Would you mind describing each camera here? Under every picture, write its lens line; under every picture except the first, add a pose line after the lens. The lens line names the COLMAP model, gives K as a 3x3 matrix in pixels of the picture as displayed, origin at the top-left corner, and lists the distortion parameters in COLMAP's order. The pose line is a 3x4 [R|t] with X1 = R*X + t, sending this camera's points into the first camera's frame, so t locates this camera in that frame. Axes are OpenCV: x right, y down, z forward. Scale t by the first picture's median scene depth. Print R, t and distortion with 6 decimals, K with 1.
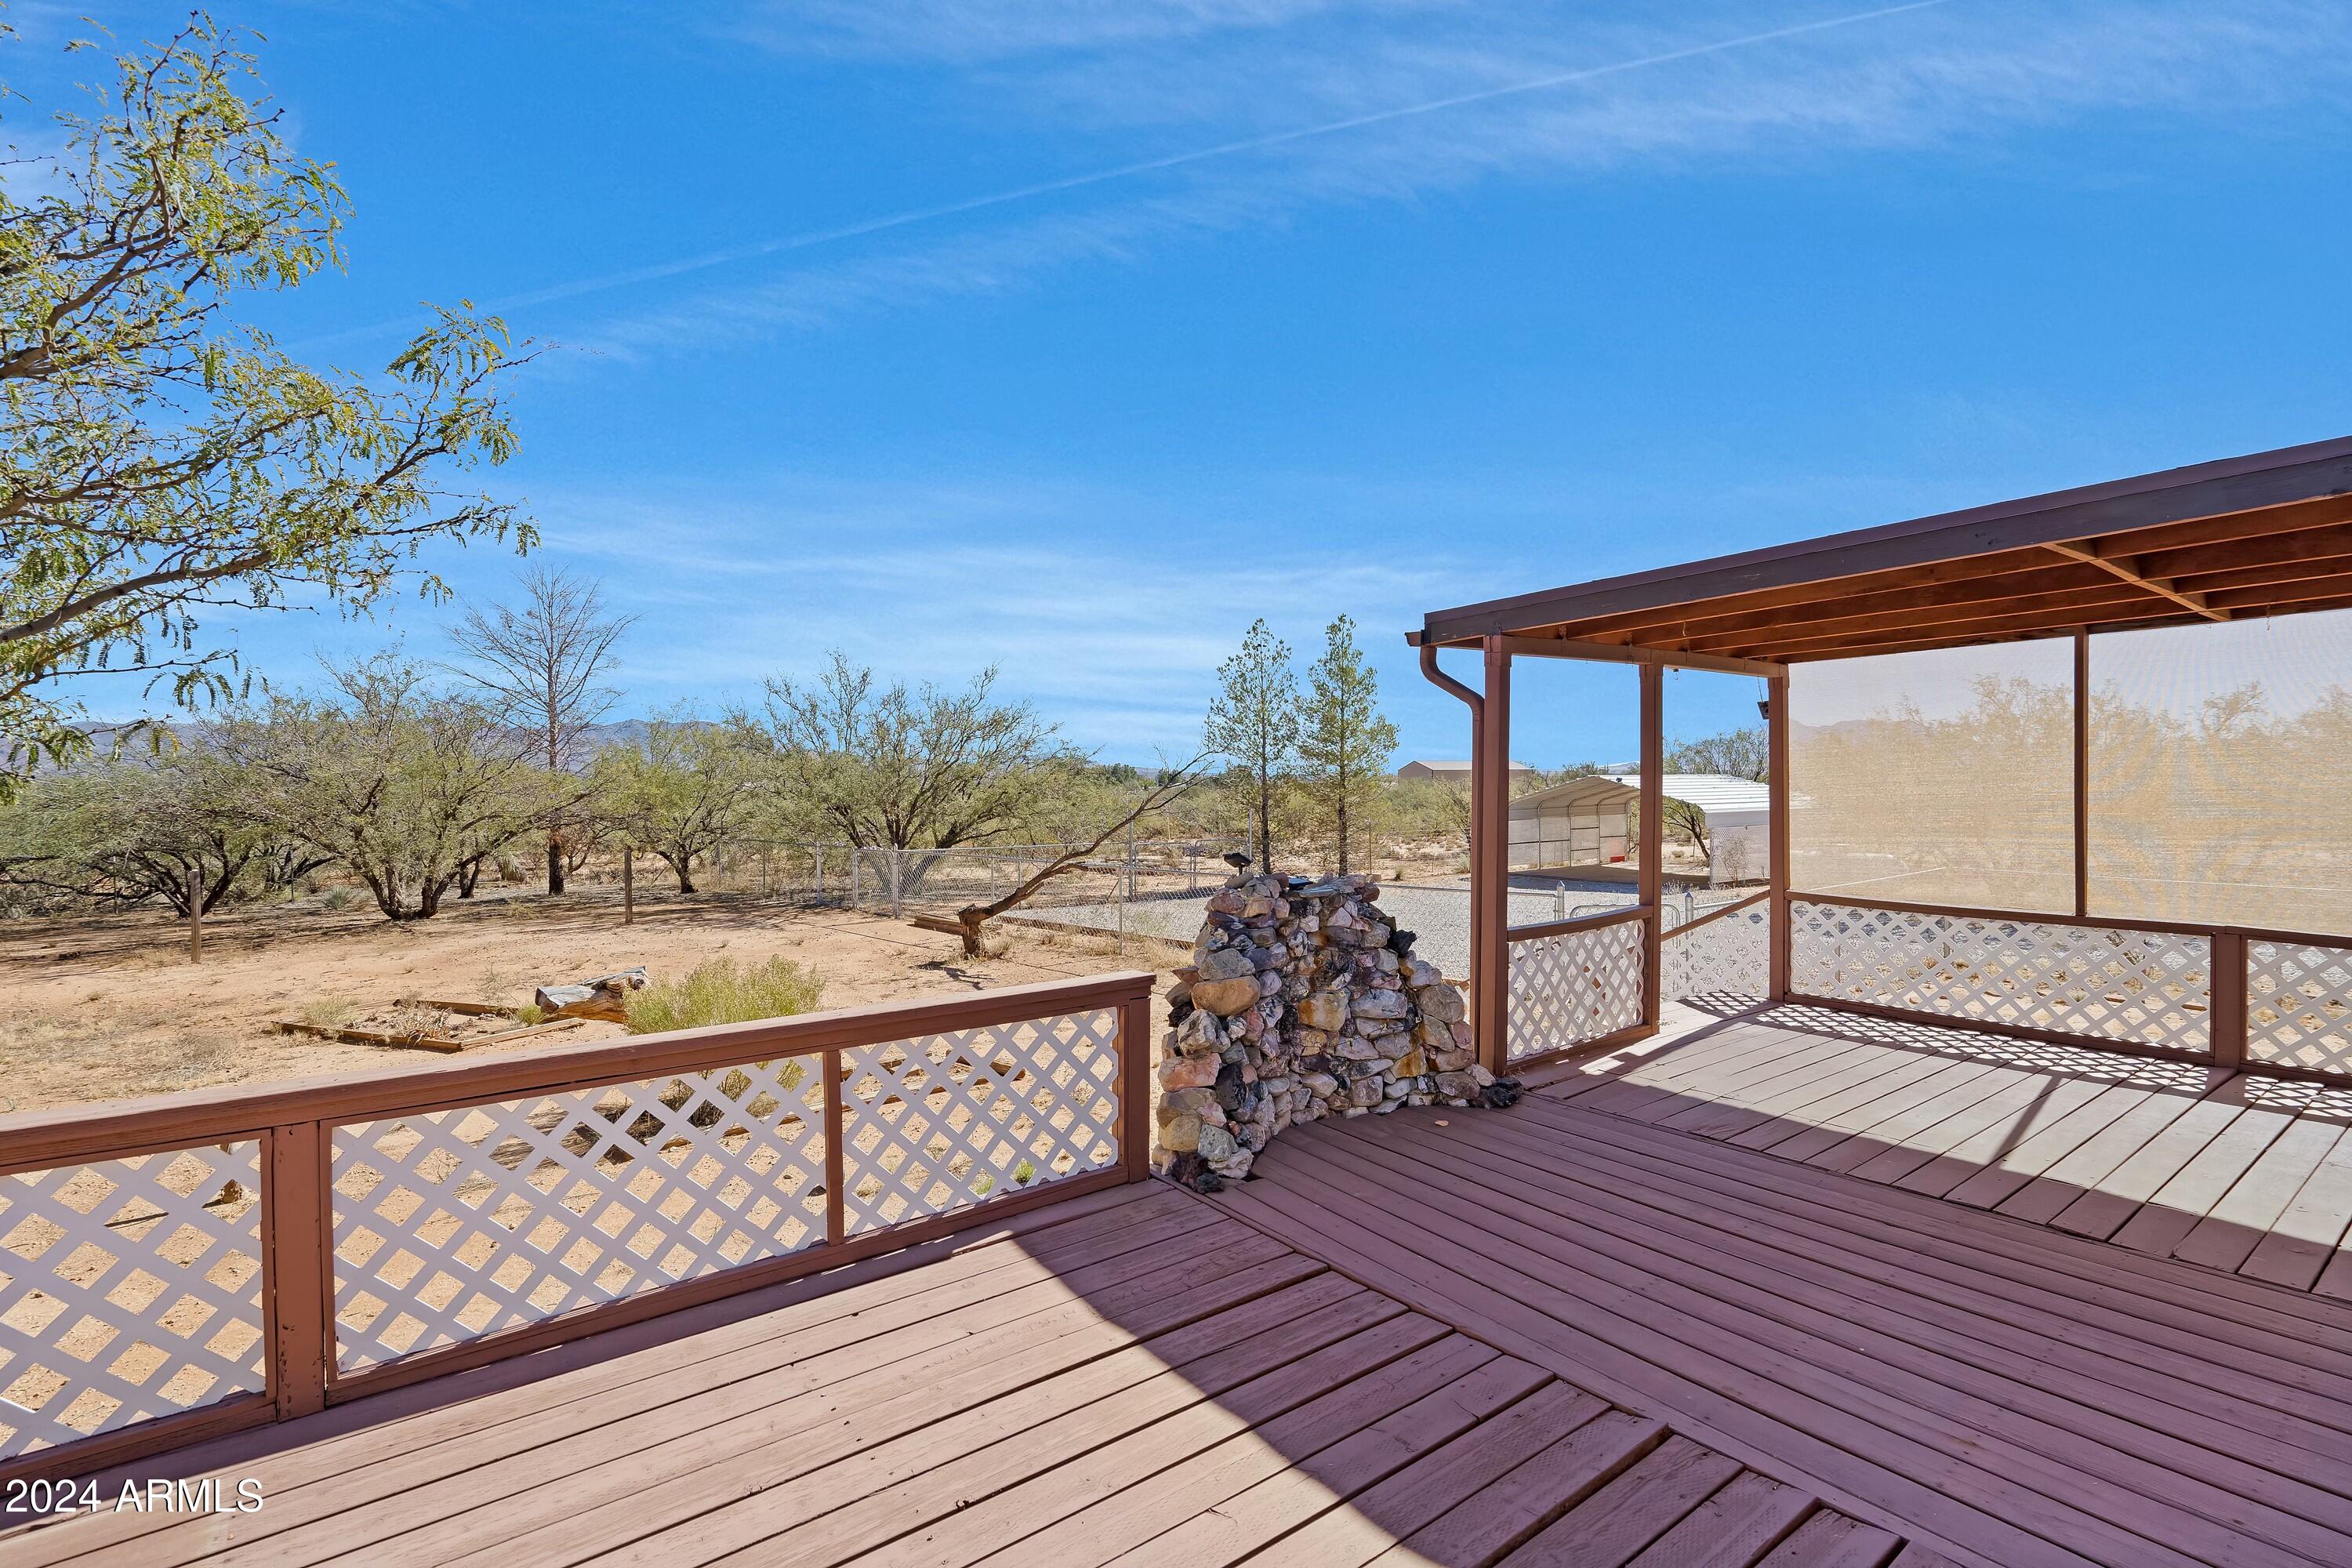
lens RADIAL K [[1072.8, 0, 1176.0], [0, 1072.8, 784.0], [0, 0, 1]] dist [-0.005088, -0.000665]
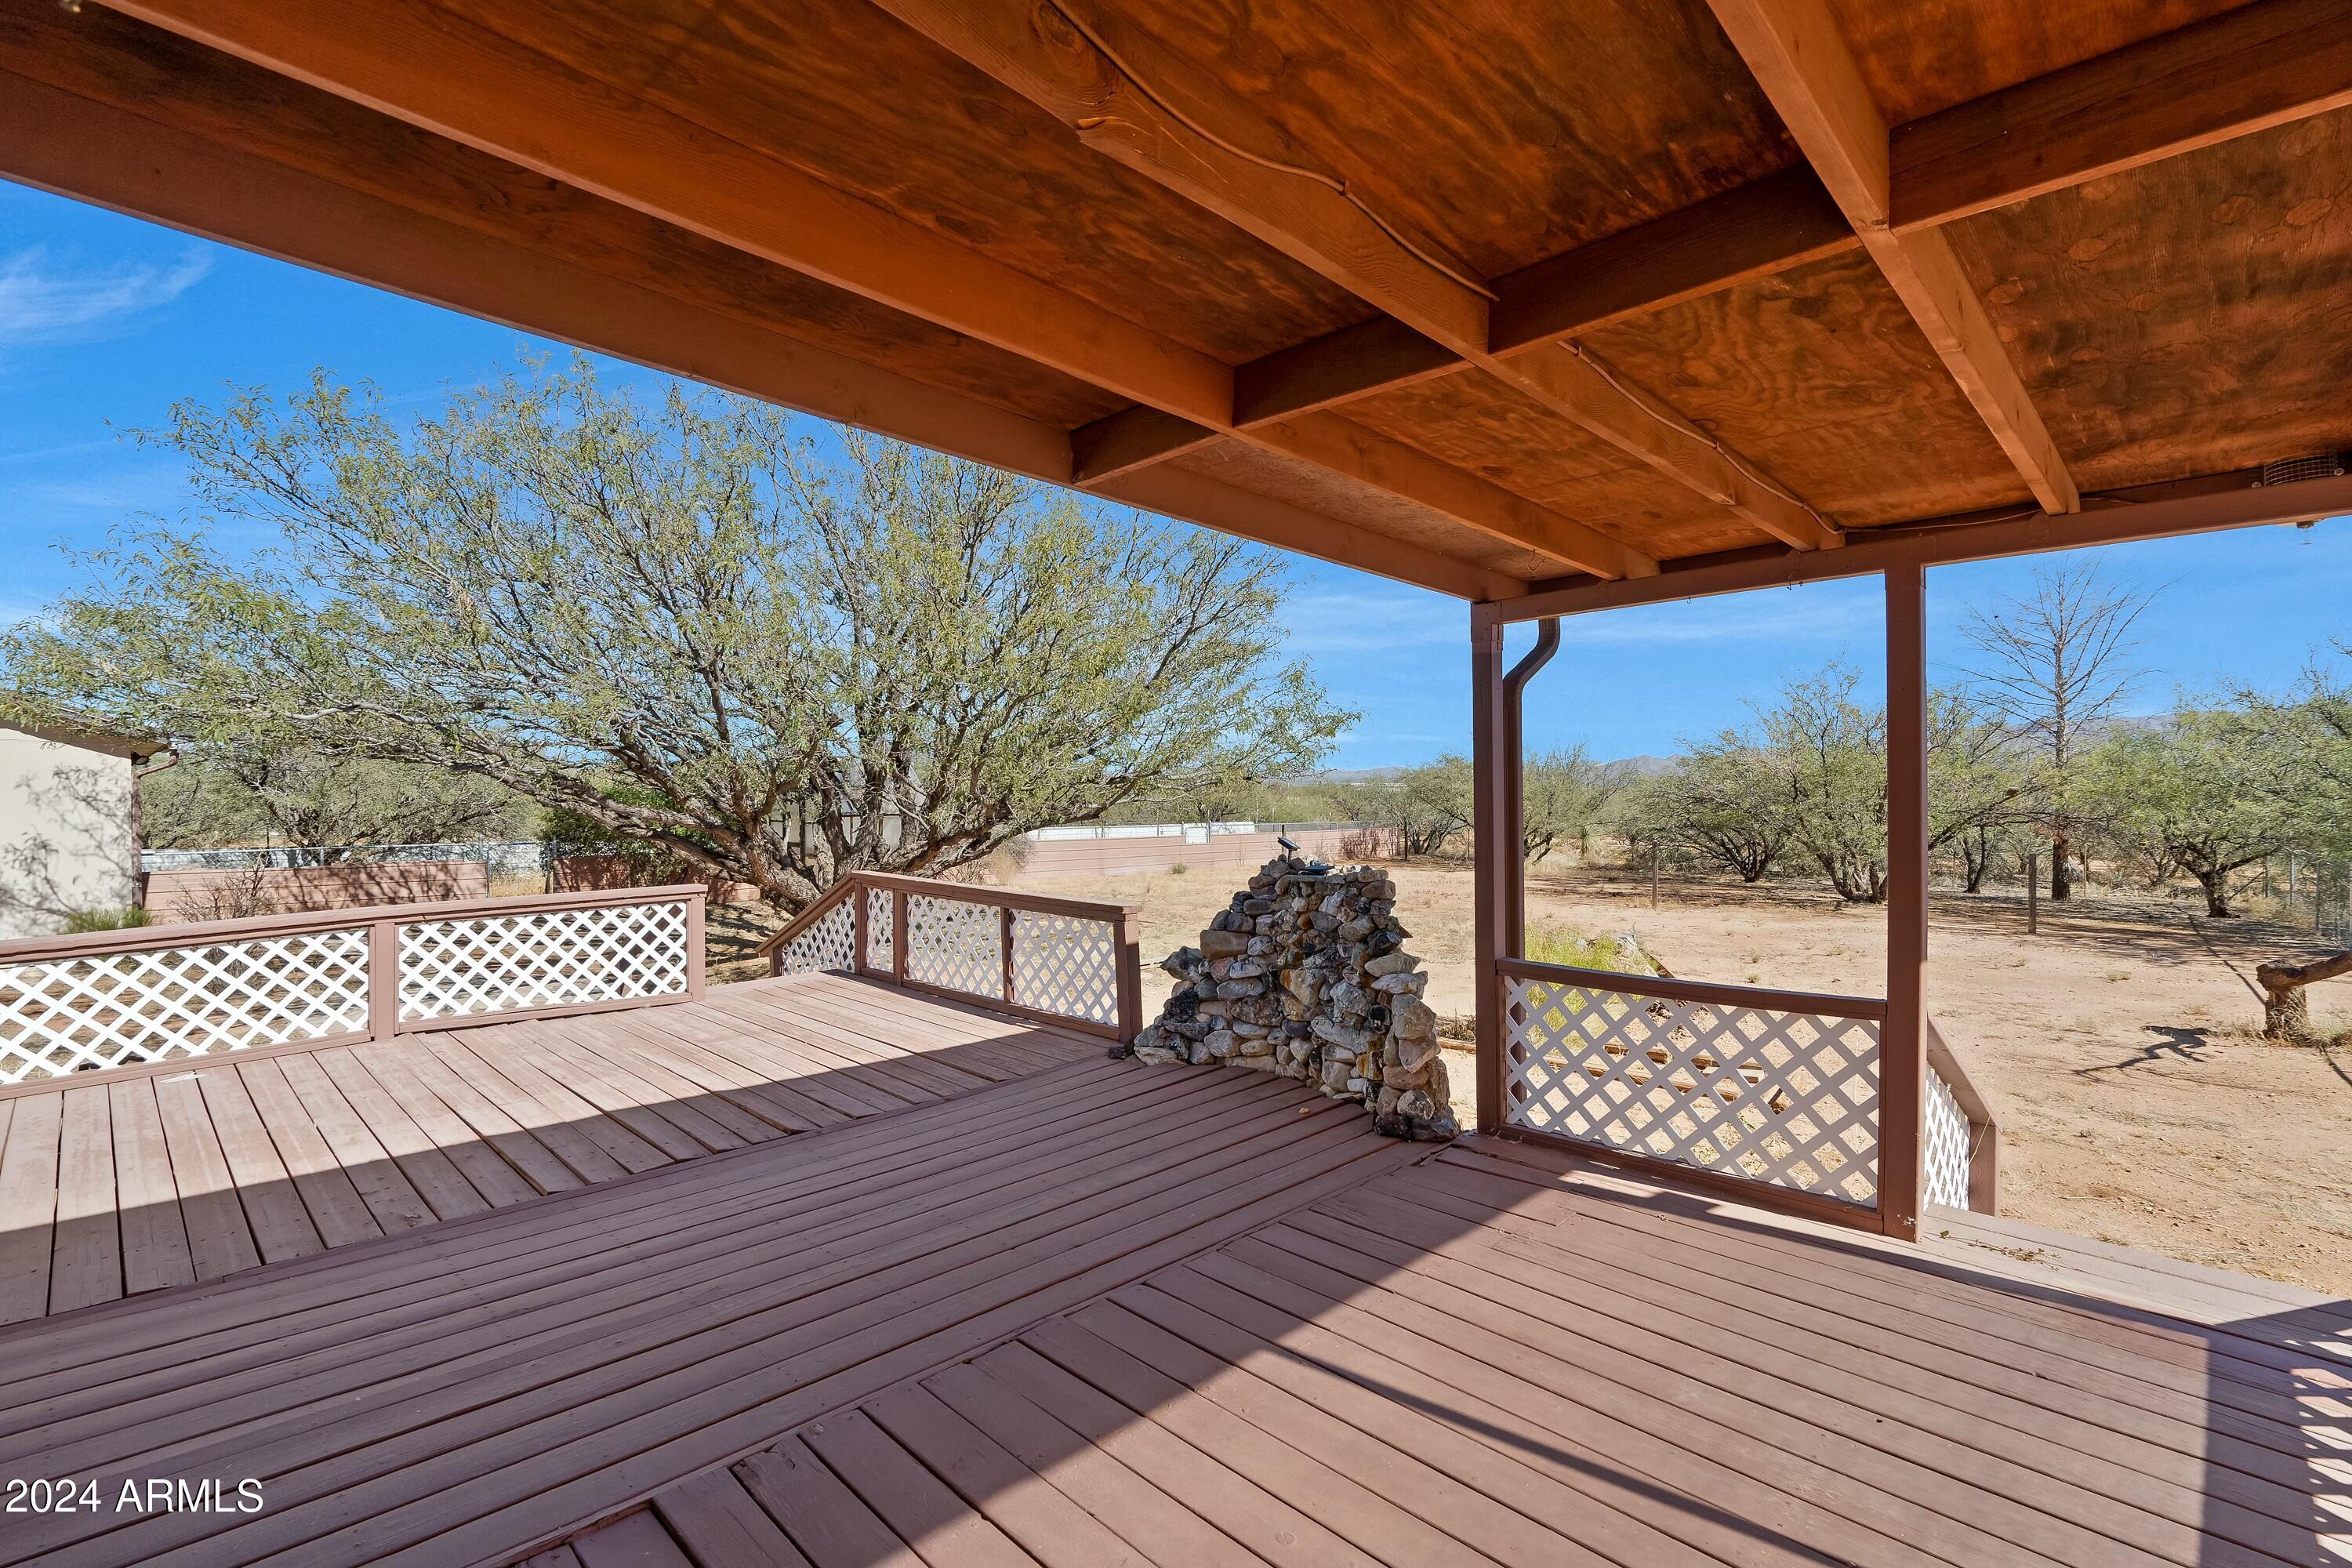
lens RADIAL K [[1072.8, 0, 1176.0], [0, 1072.8, 784.0], [0, 0, 1]] dist [-0.005088, -0.000665]
pose [[0.144097, 0.010107, -0.989512, 1.201051], [-0.004652, 0.999944, 0.009536, -0.004828], [0.989553, 0.003229, 0.144136, 0.707229]]
